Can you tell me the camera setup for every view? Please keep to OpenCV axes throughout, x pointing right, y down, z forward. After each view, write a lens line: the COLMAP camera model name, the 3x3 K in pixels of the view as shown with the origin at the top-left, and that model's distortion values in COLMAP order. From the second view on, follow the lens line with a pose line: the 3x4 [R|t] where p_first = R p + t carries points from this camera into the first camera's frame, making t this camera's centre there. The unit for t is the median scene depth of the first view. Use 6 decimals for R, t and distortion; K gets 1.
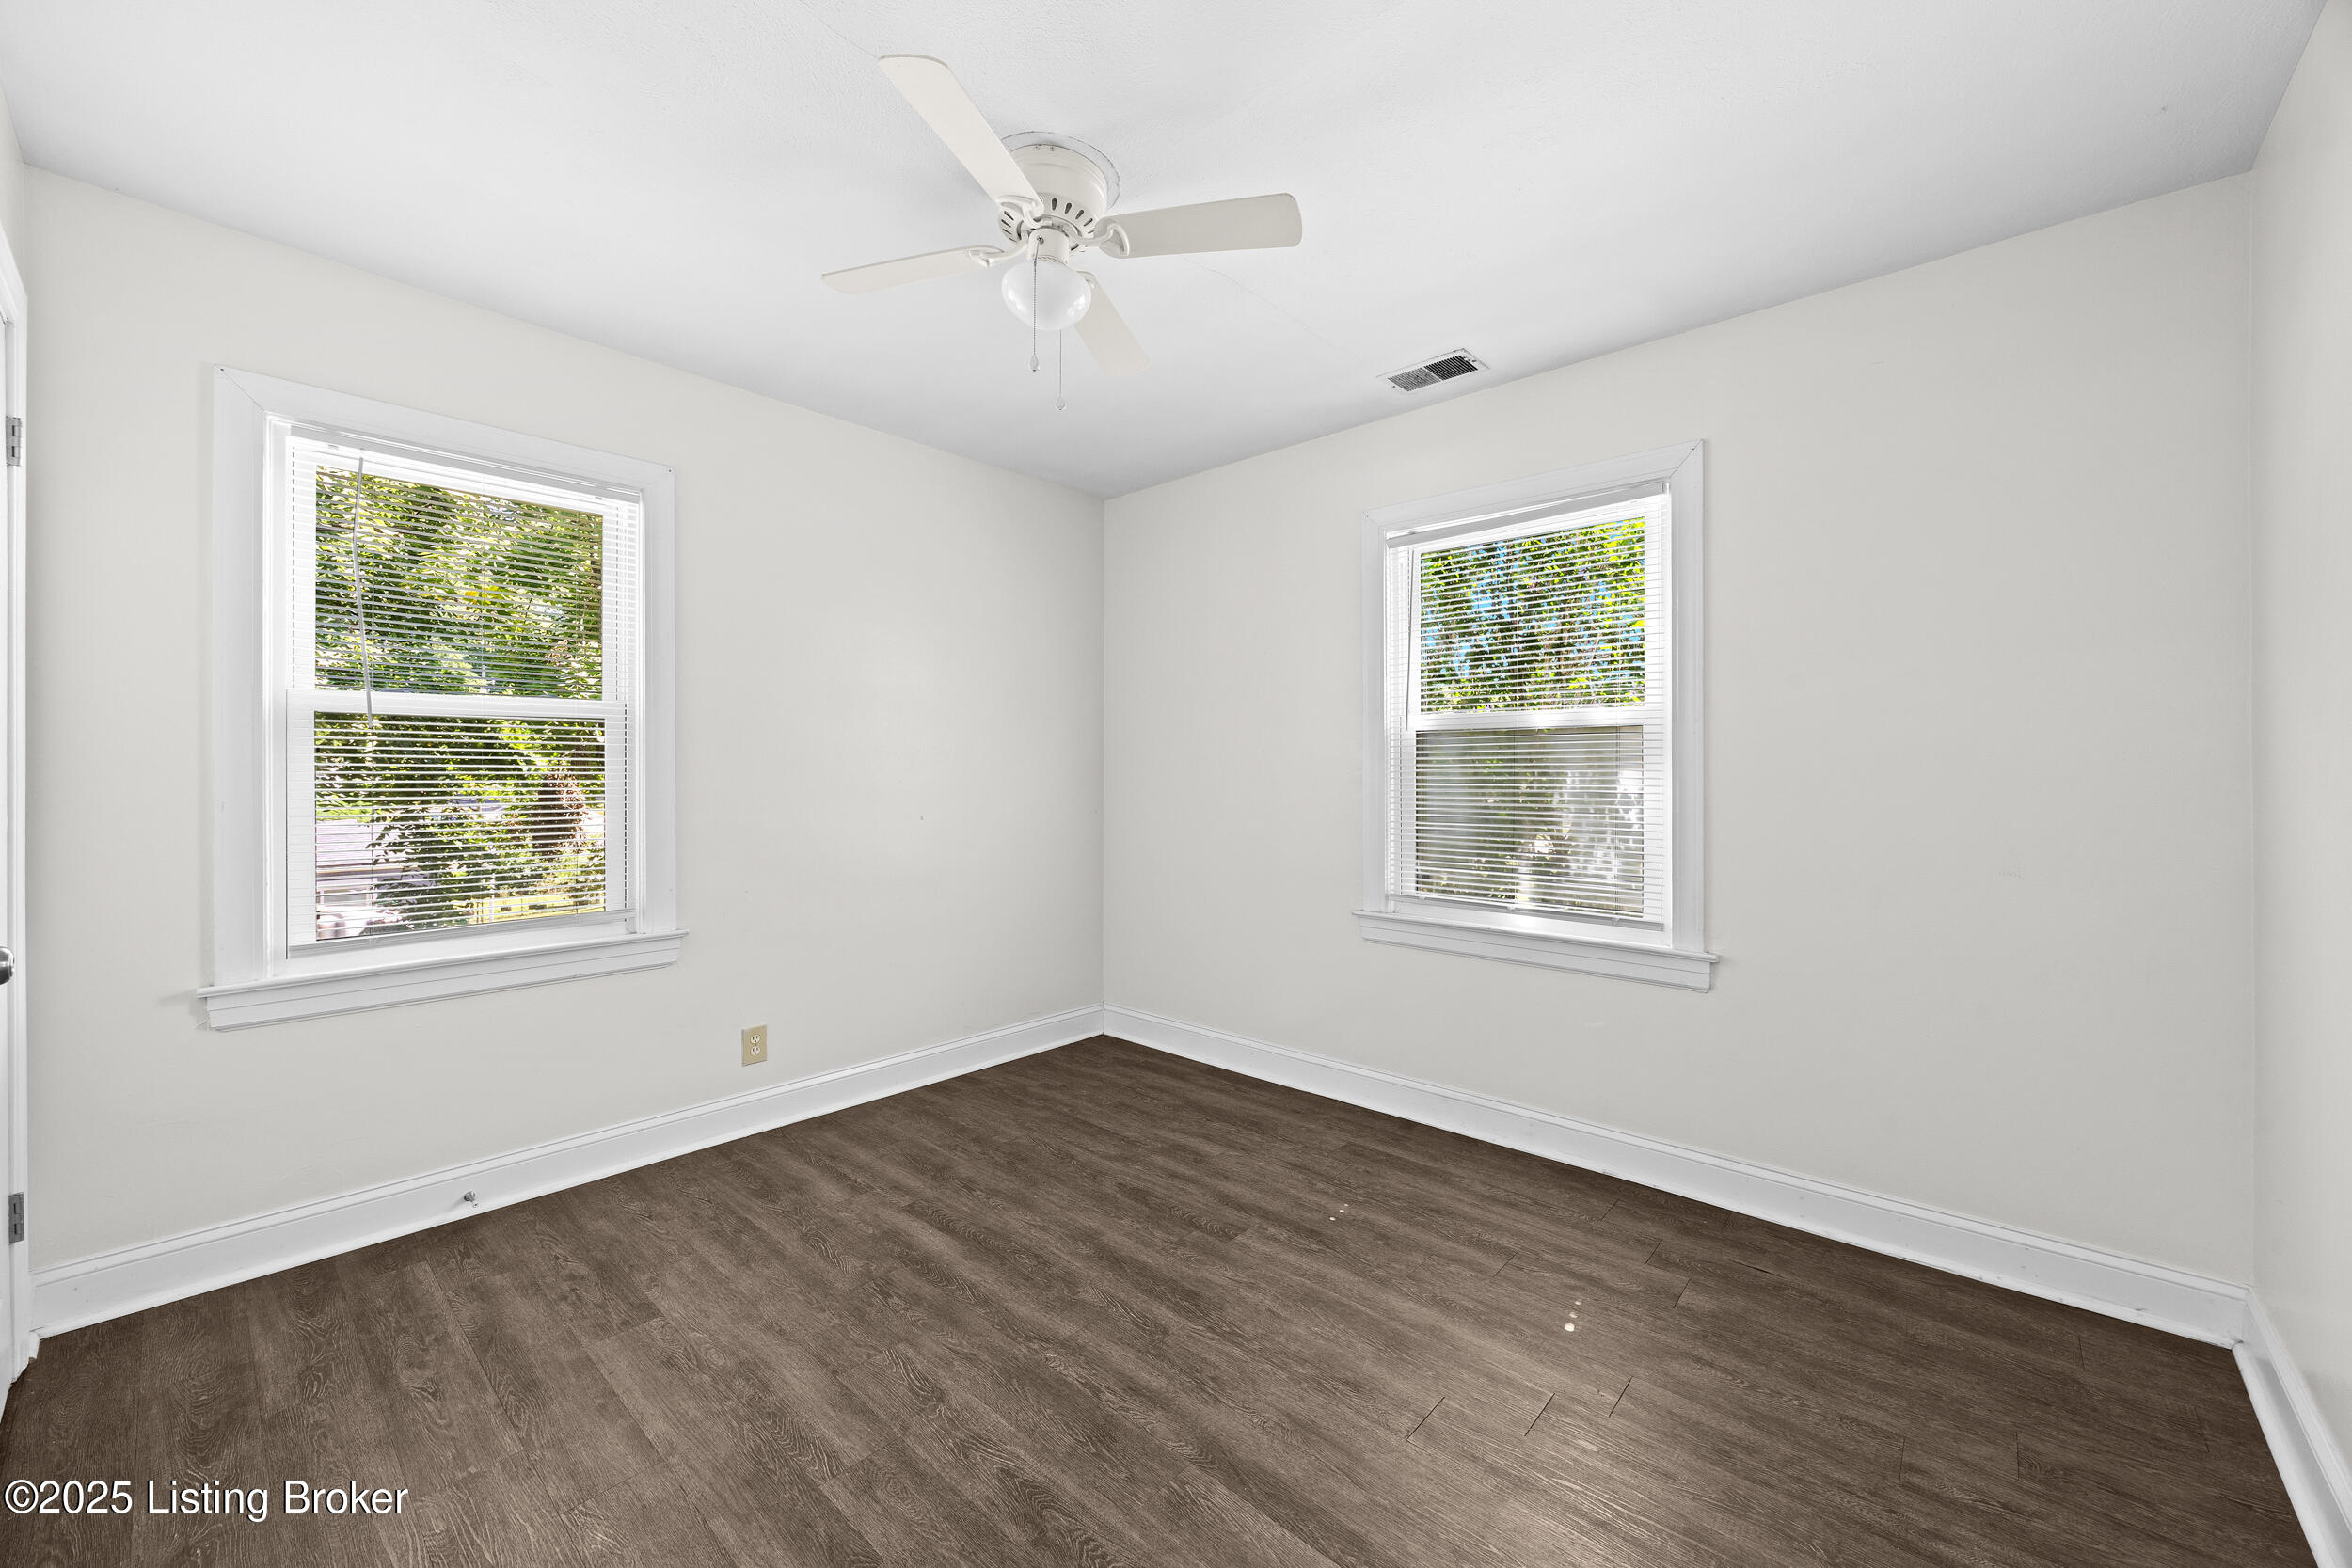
lens RADIAL K [[898.1, 0, 1183.8], [0, 898.1, 767.5], [0, 0, 1]] dist [-0.004743, -0.000368]
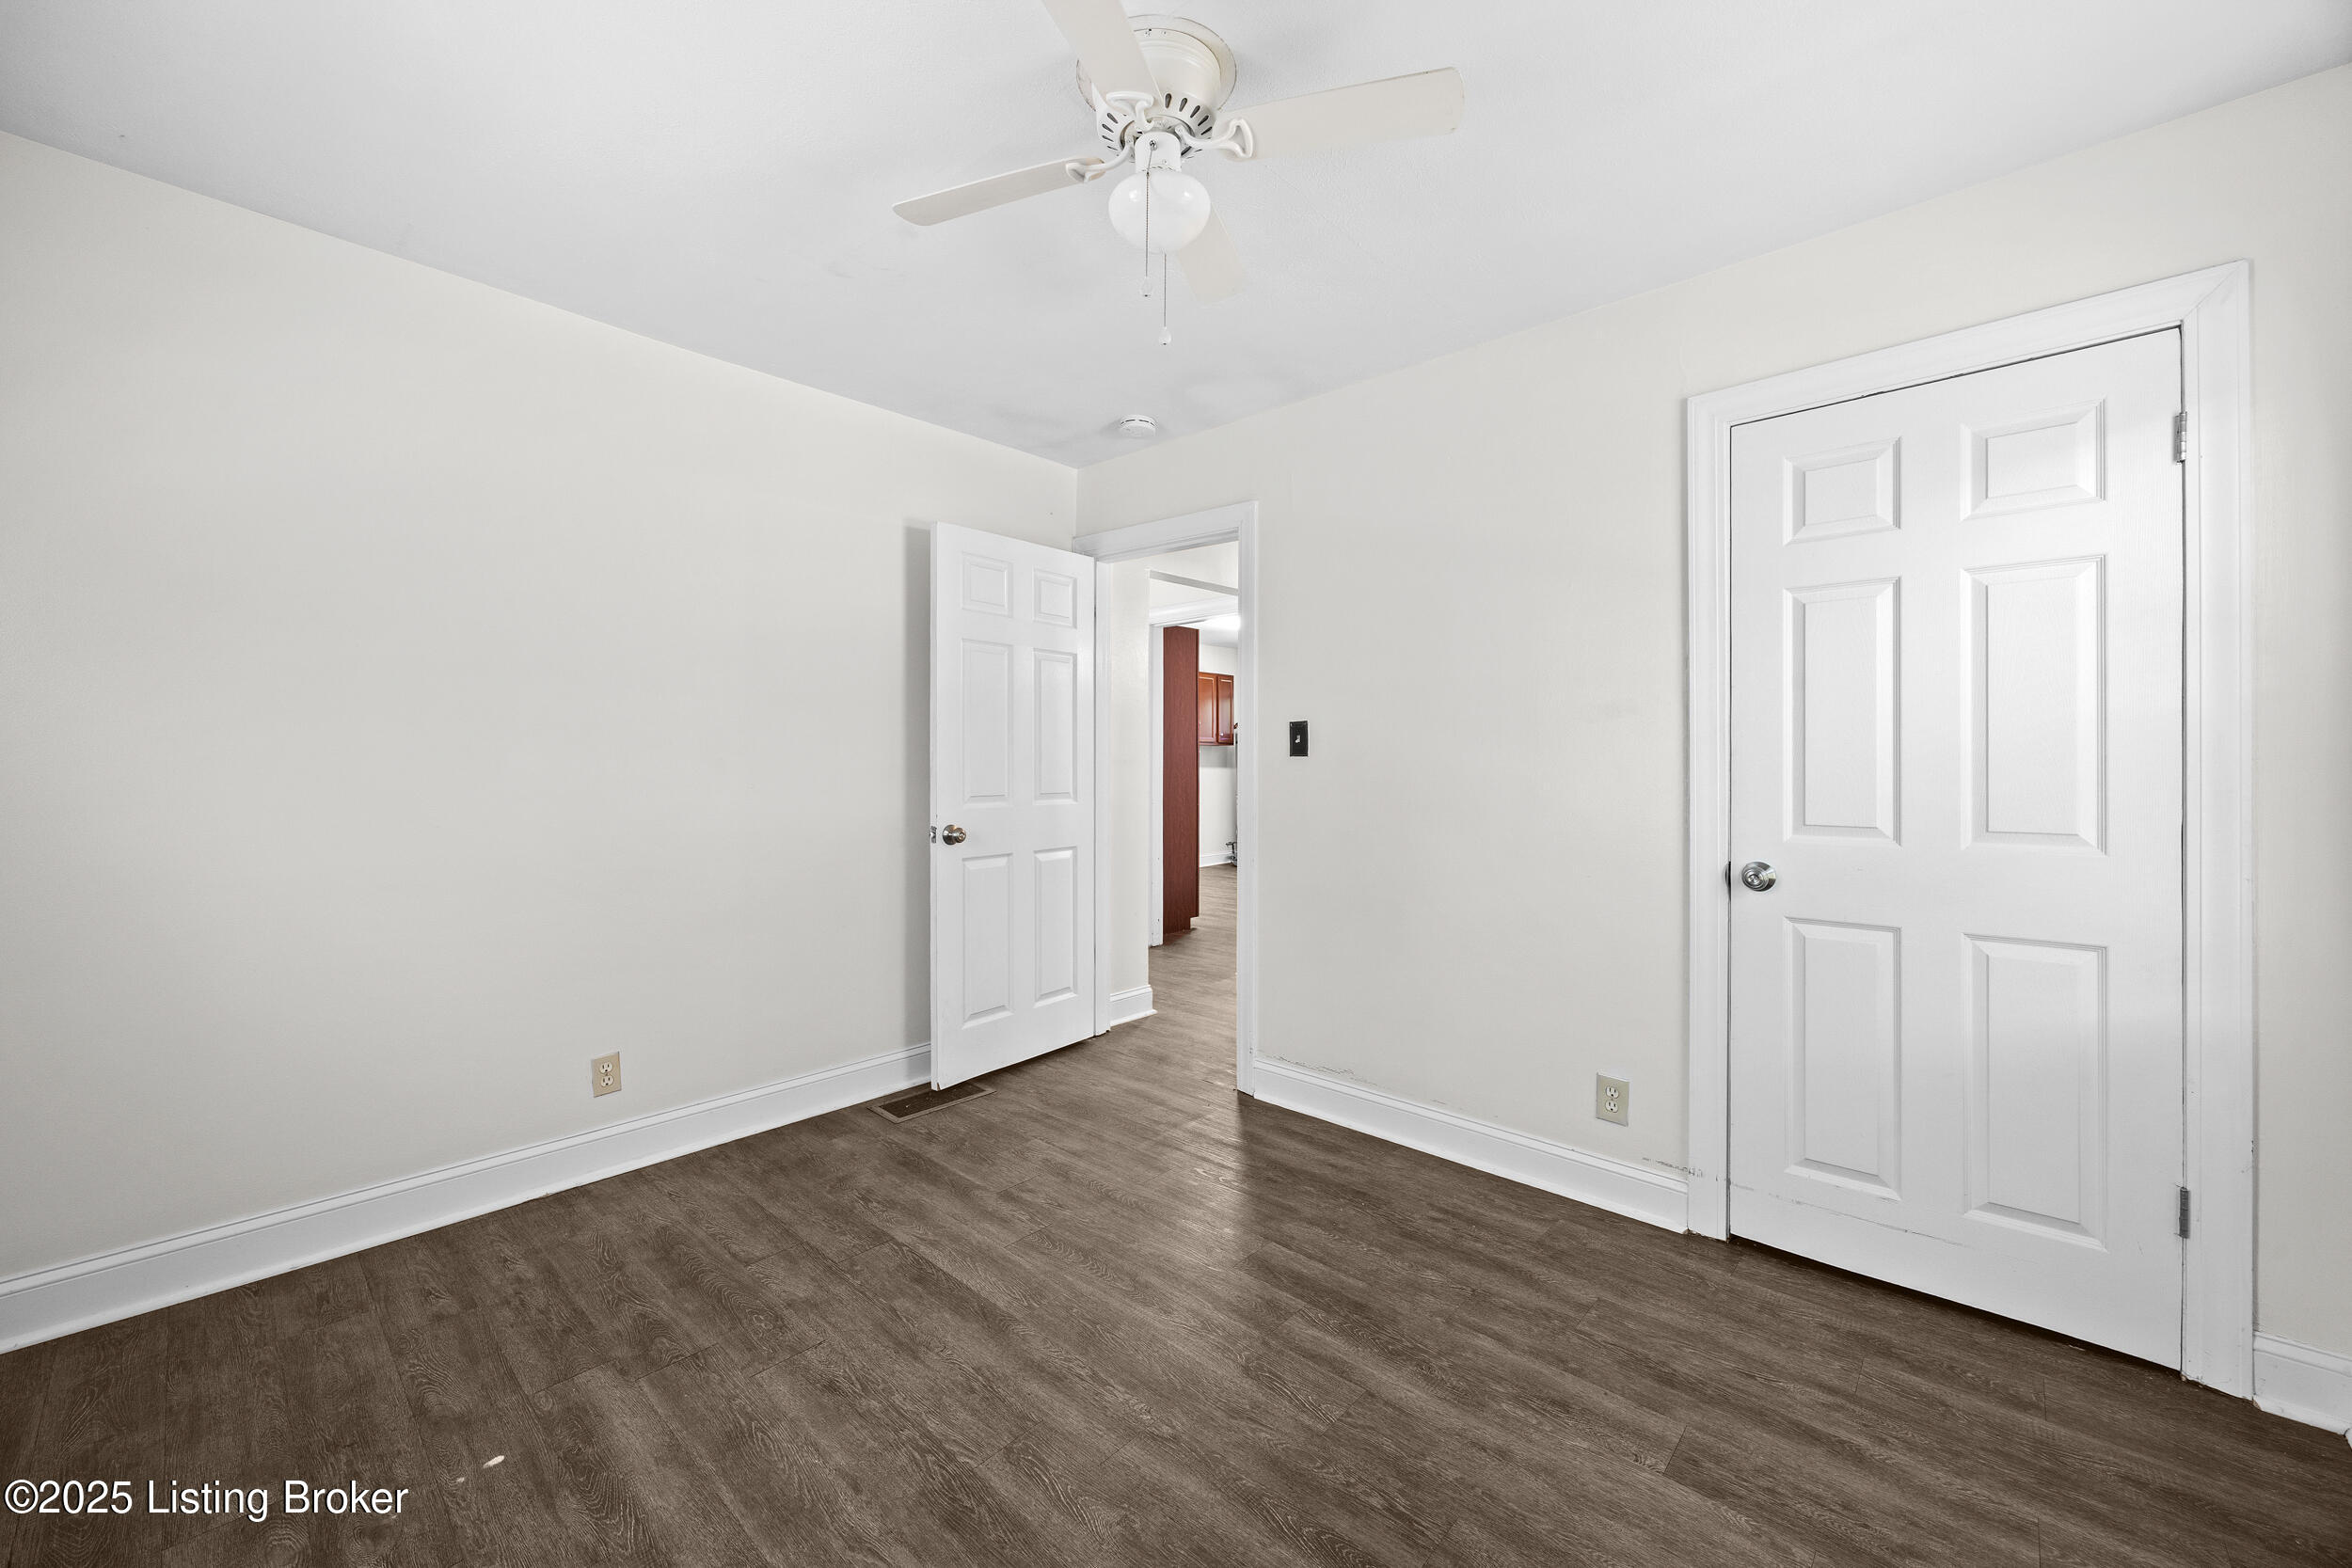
lens RADIAL K [[898.1, 0, 1183.8], [0, 898.1, 767.5], [0, 0, 1]] dist [-0.004743, -0.000368]
pose [[-0.999959, -0.004852, 0.007675, -0.190619], [-0.004810, 0.999974, 0.005404, 0.009367], [-0.007701, 0.005366, -0.999956, 1.891956]]
